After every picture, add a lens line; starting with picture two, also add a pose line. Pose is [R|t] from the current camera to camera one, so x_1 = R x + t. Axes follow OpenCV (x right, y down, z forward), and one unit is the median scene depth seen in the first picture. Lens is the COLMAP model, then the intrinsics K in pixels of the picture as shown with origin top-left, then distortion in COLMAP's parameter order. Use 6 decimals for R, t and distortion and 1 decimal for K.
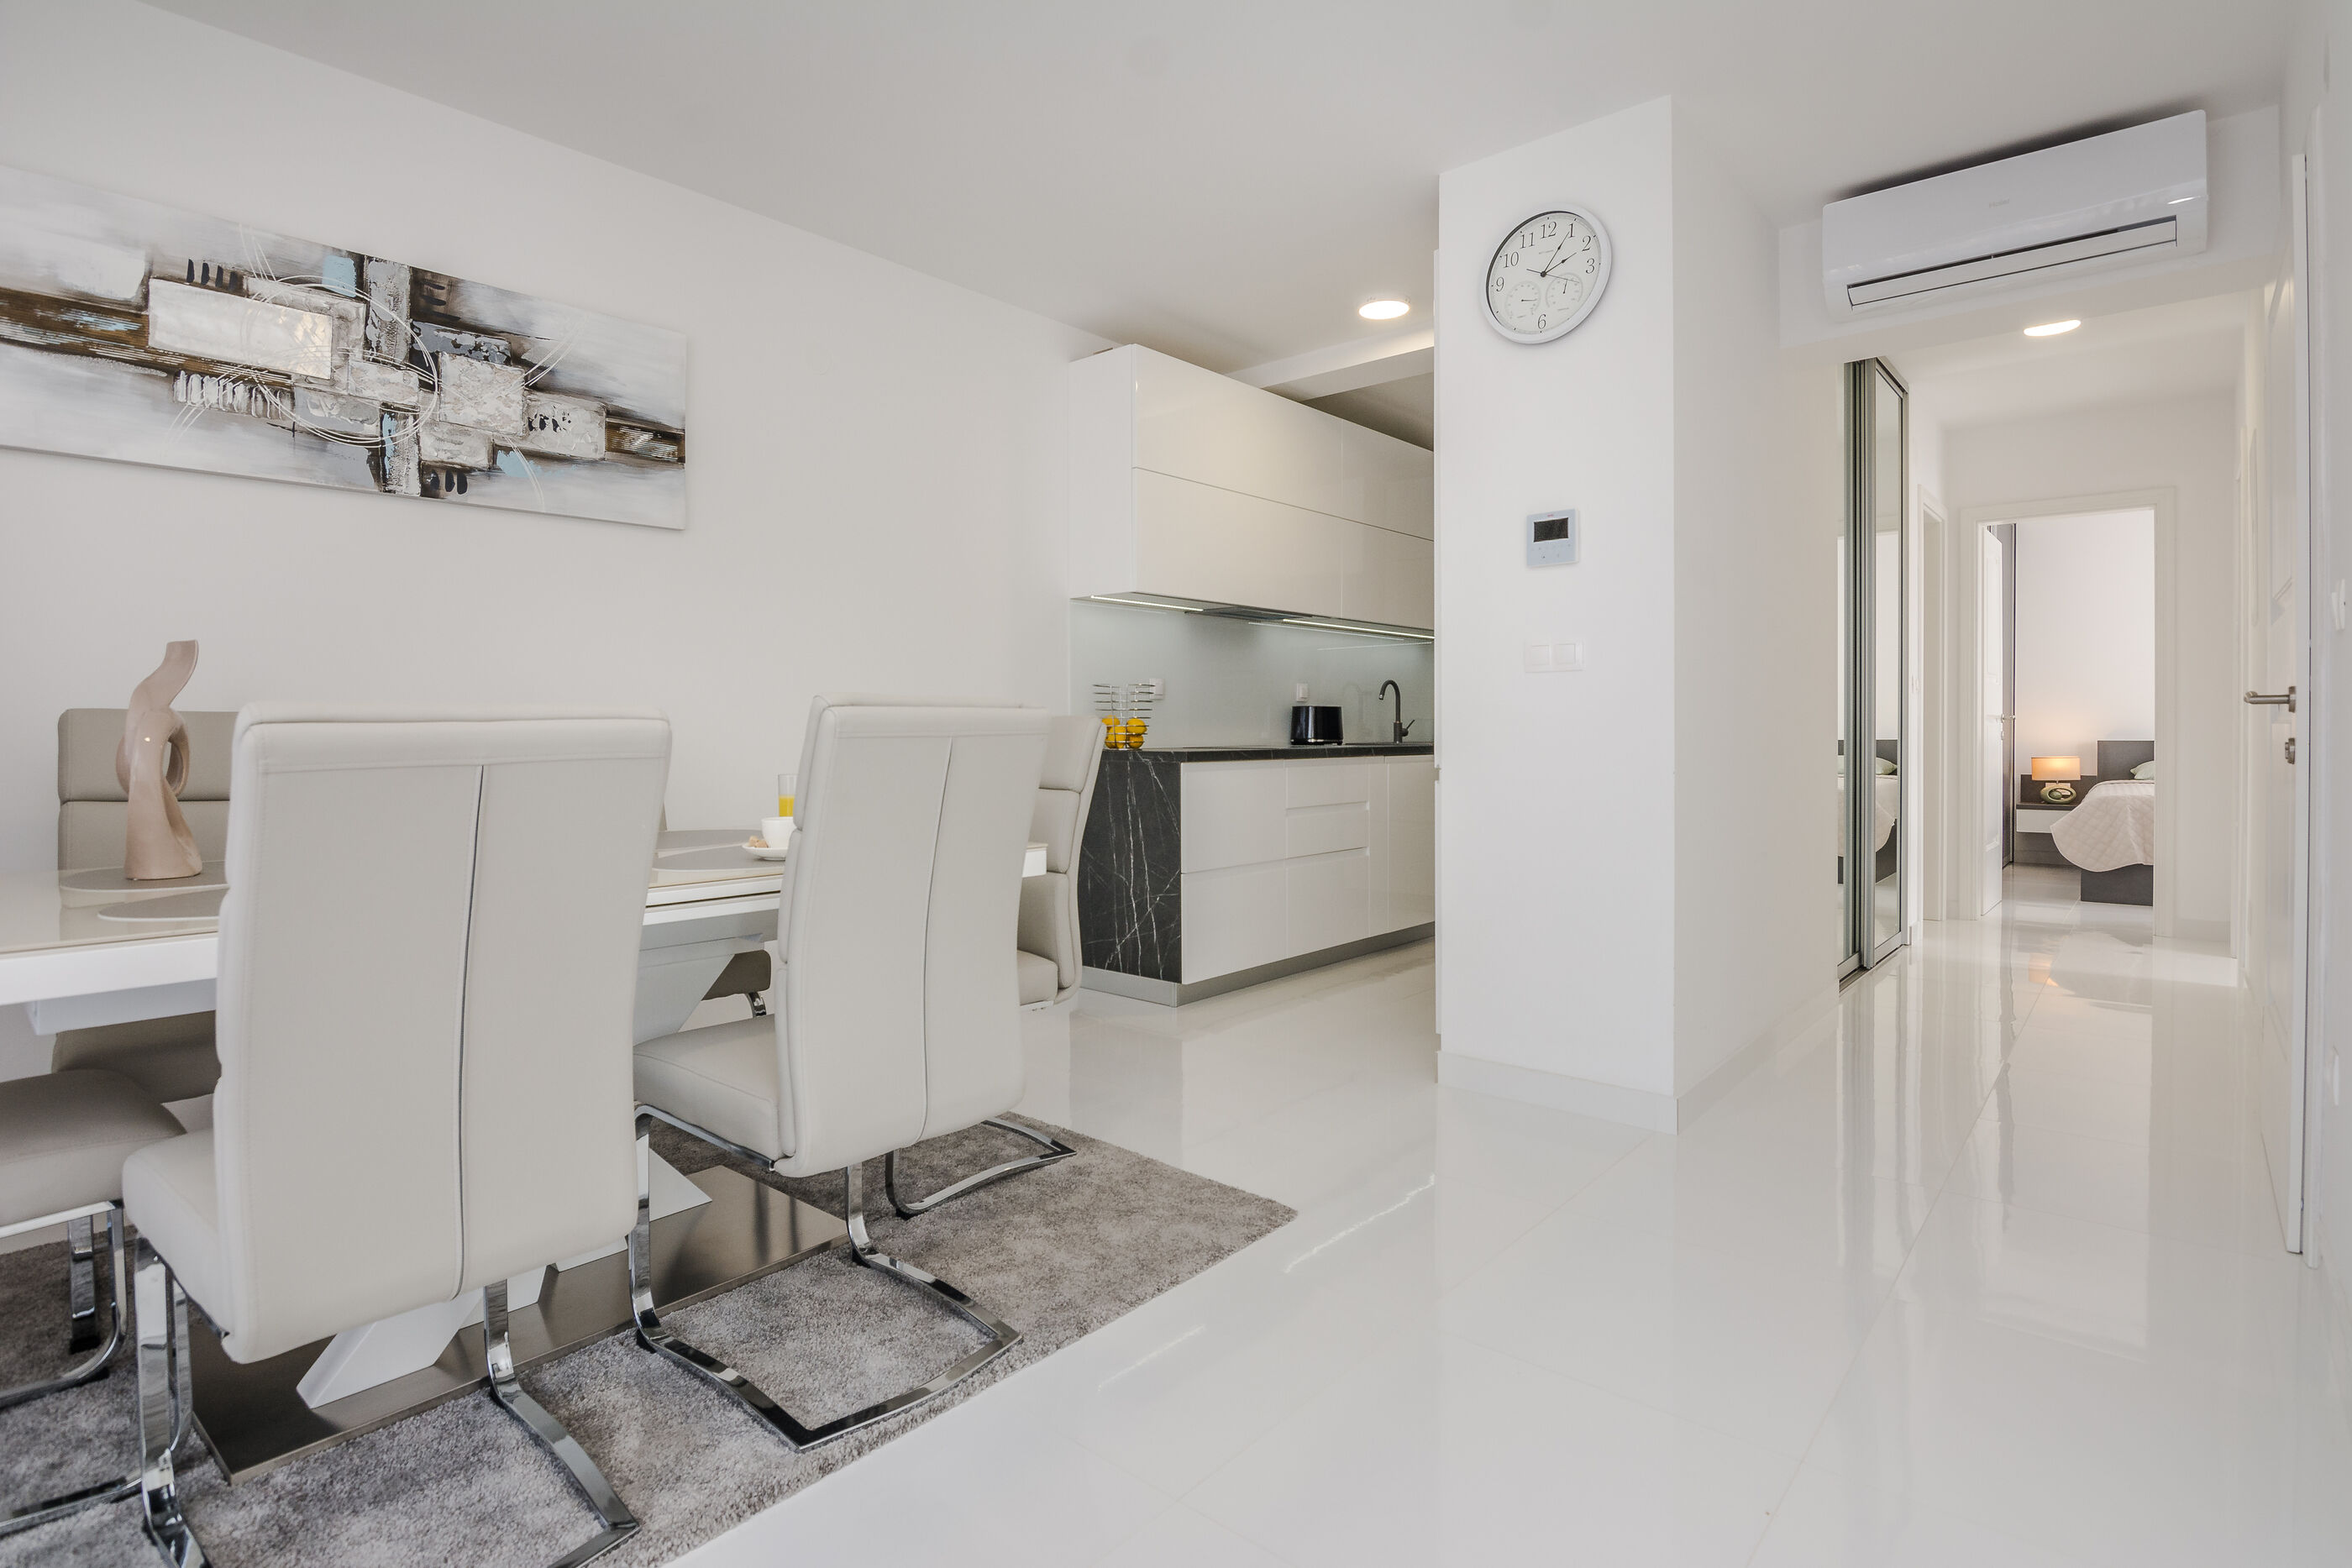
lens RADIAL K [[1178.8, 0, 1173.1], [0, 1178.8, 742.7], [0, 0, 1]] dist [-0.013220, -0.007672]
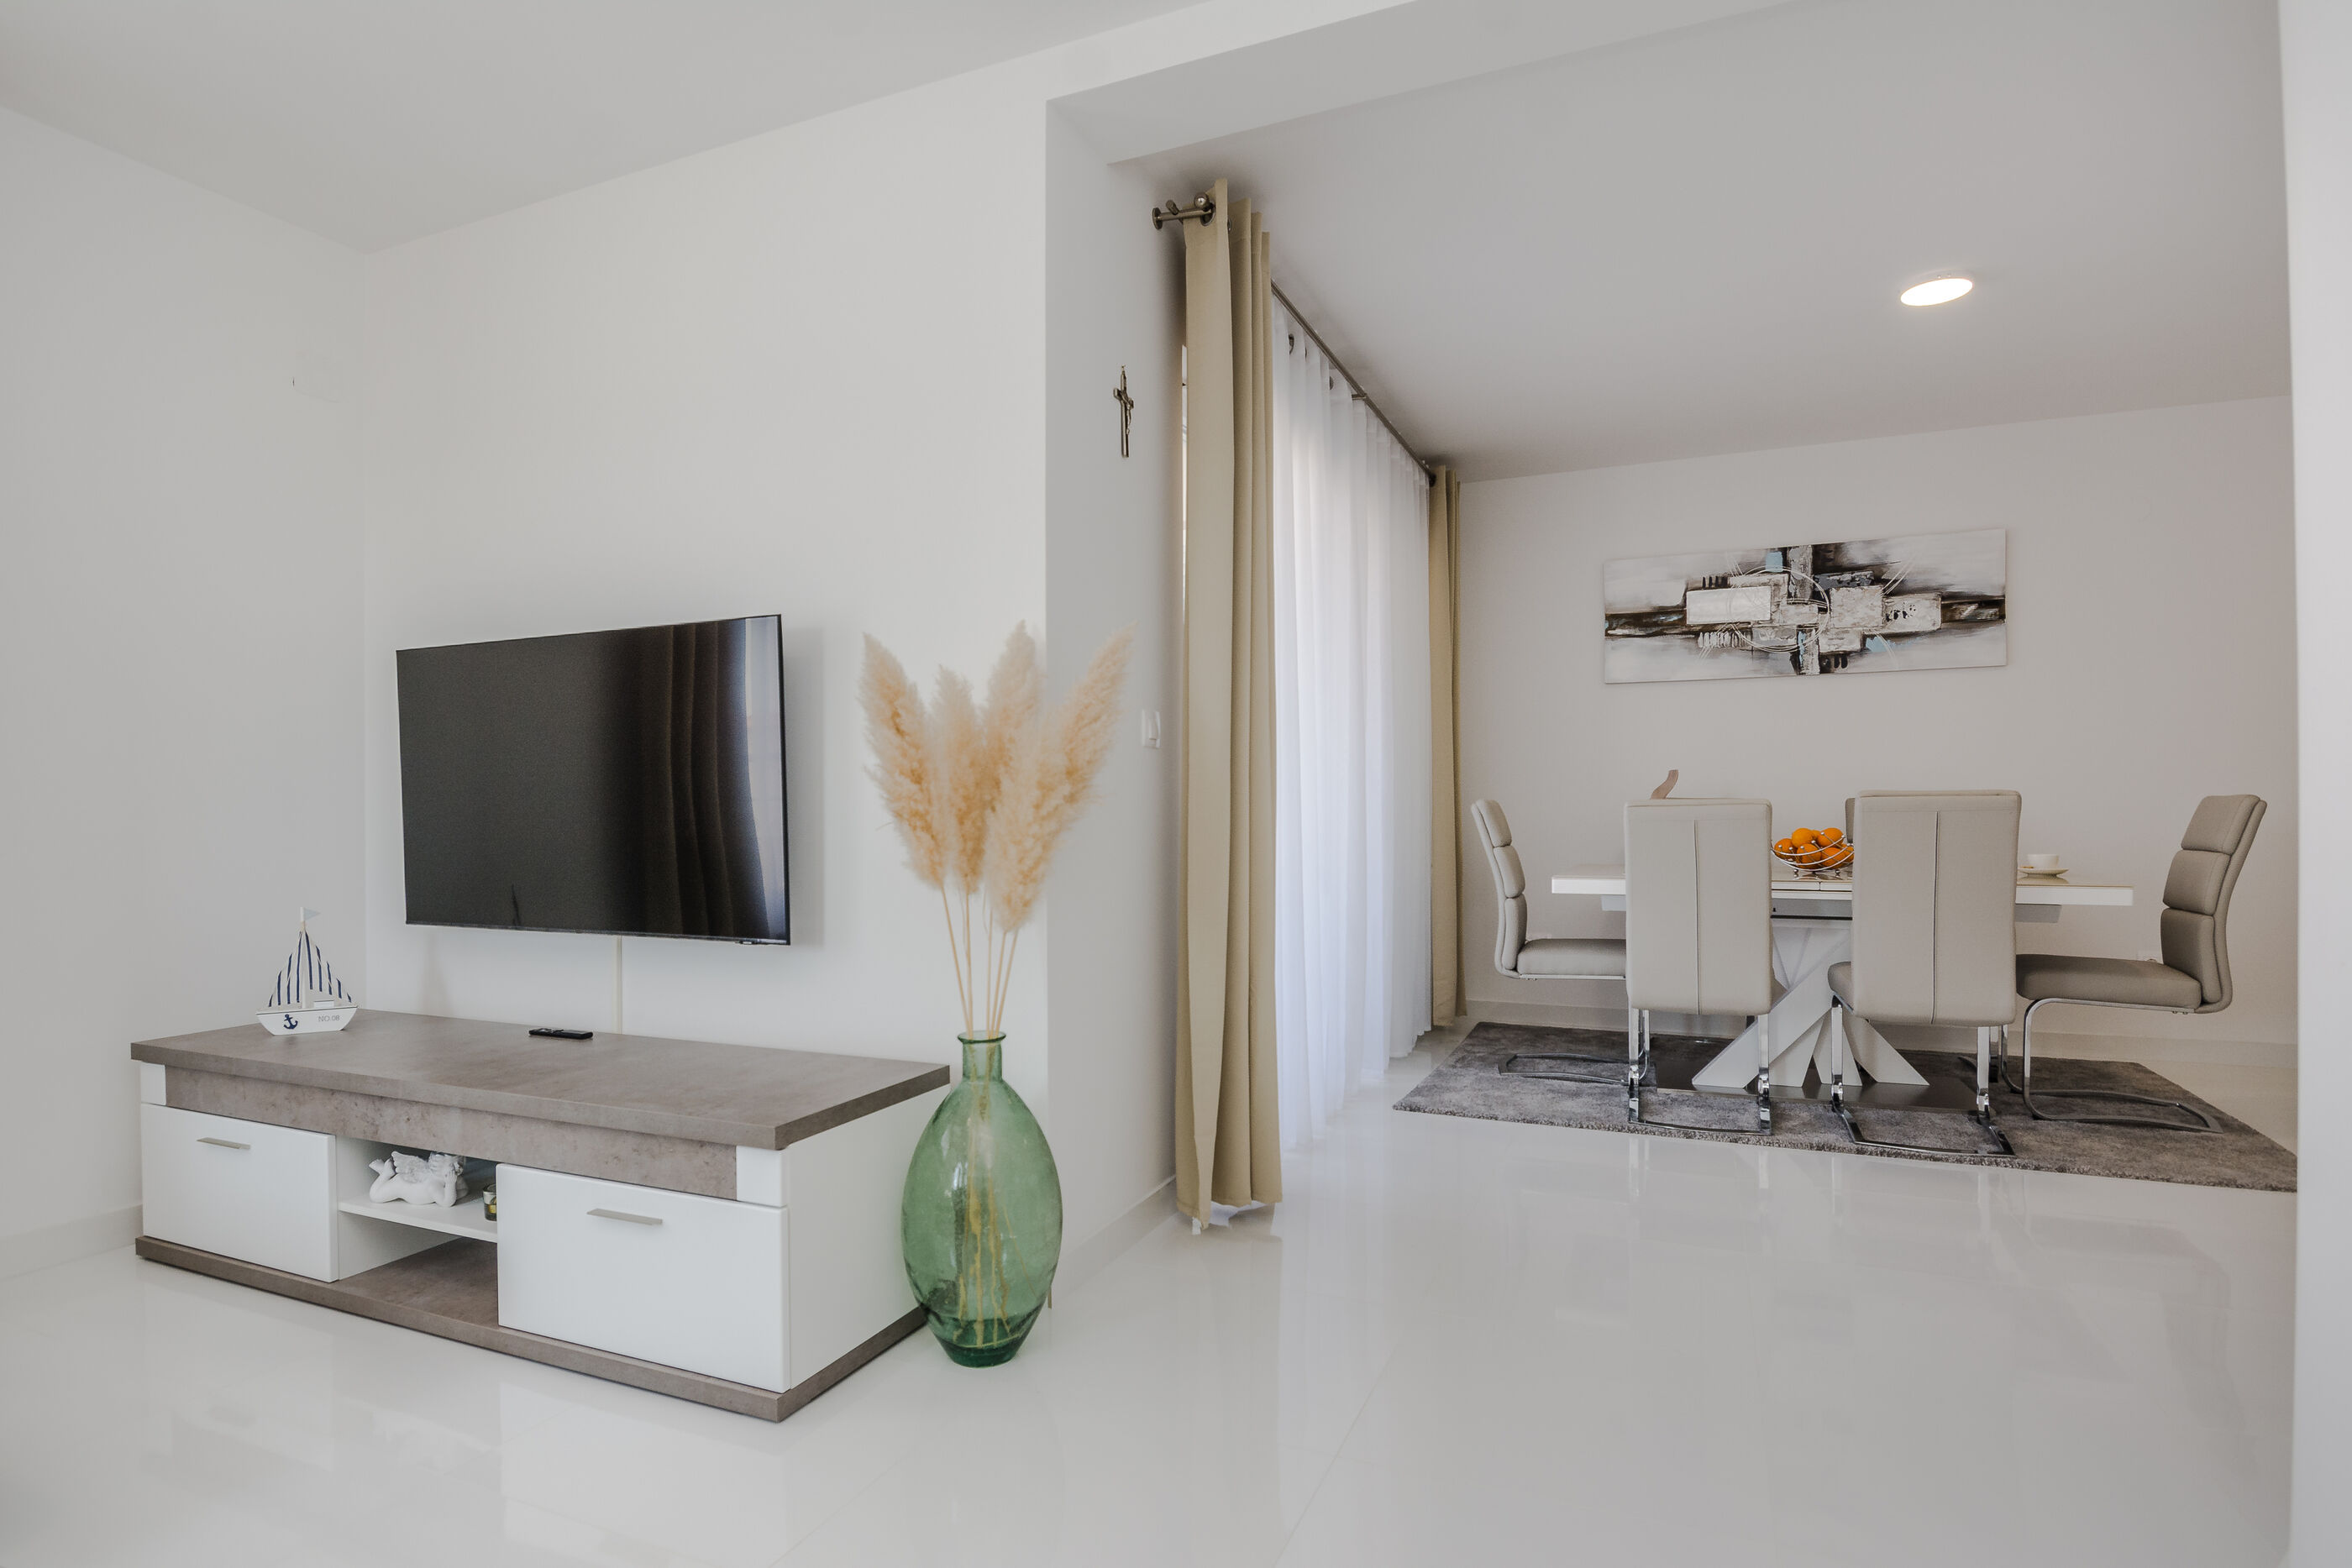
lens RADIAL K [[1223.3, 0, 1134.2], [0, 1223.3, 802.4], [0, 0, 1]] dist [-0.001898, -0.030247]
pose [[0.295192, -0.006415, -0.955416, 0.788356], [-0.006537, 0.999940, -0.008734, 0.004490], [0.955416, 0.008823, 0.295133, -0.512756]]
